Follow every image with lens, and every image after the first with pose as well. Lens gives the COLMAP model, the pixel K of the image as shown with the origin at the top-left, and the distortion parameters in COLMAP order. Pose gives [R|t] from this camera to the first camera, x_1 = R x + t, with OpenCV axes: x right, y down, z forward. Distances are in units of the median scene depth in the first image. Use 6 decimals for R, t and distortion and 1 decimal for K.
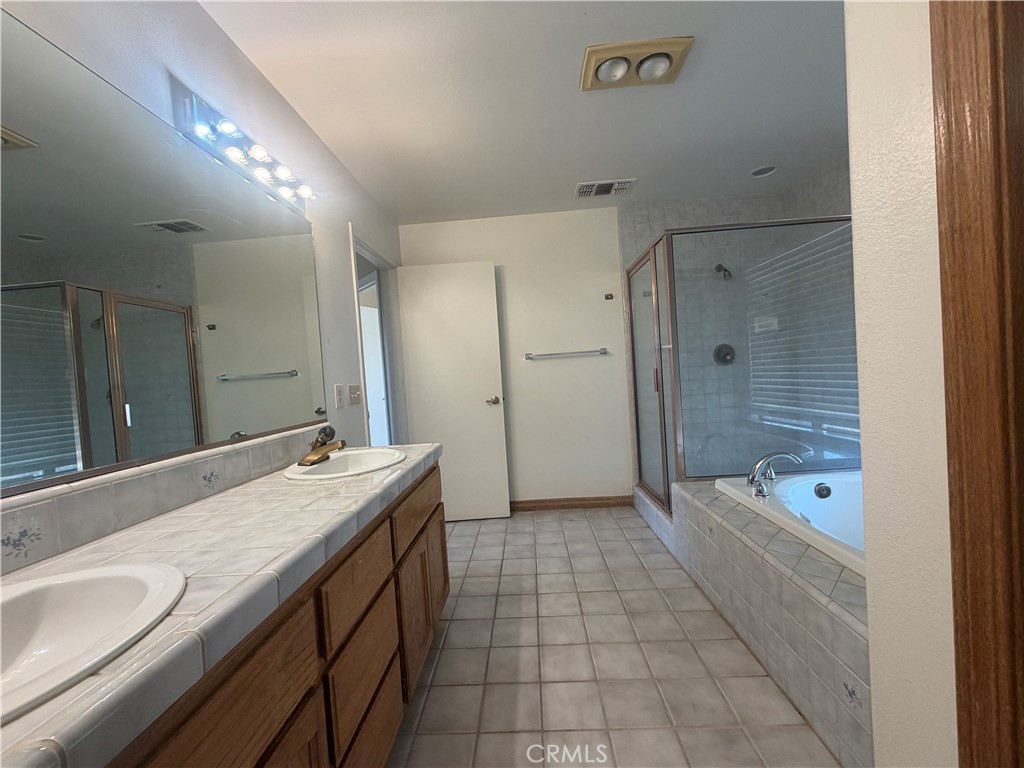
lens RADIAL K [[410.6, 0, 512.0], [0, 410.6, 384.0], [0, 0, 1]] dist [0.000649, 0.000111]
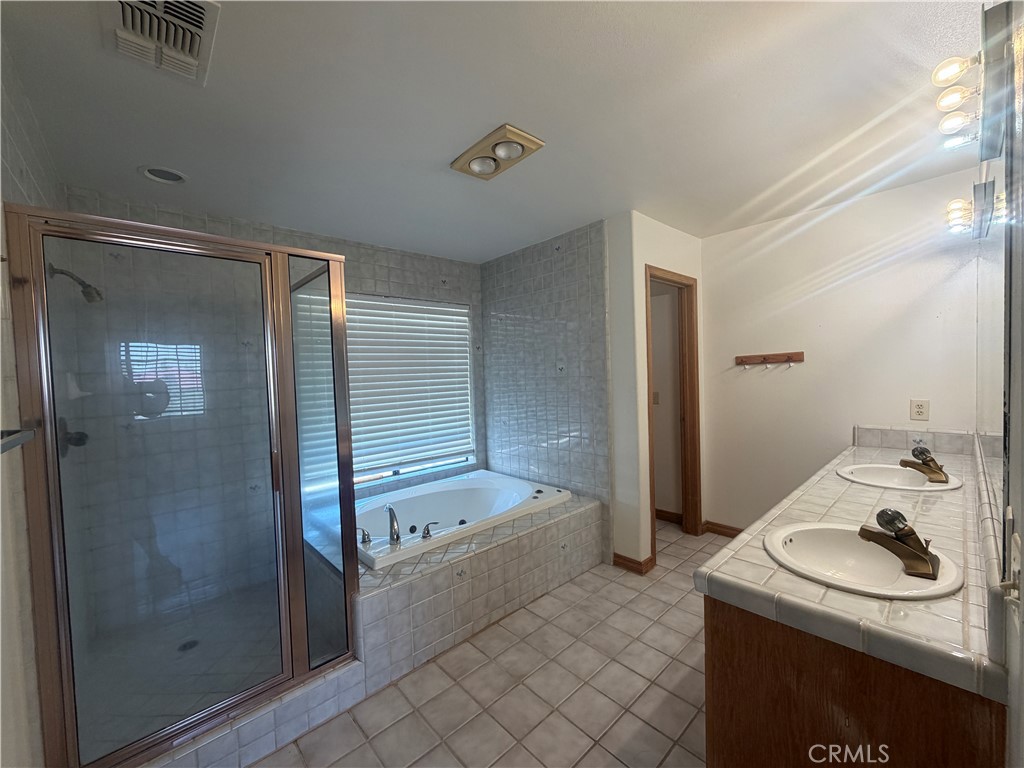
lens RADIAL K [[410.6, 0, 512.0], [0, 410.6, 384.0], [0, 0, 1]] dist [0.000649, 0.000111]
pose [[-0.699153, 0.071266, 0.711411, -0.489330], [0.098805, 0.995104, -0.002583, -0.153429], [-0.708112, 0.068485, -0.702771, 1.819895]]
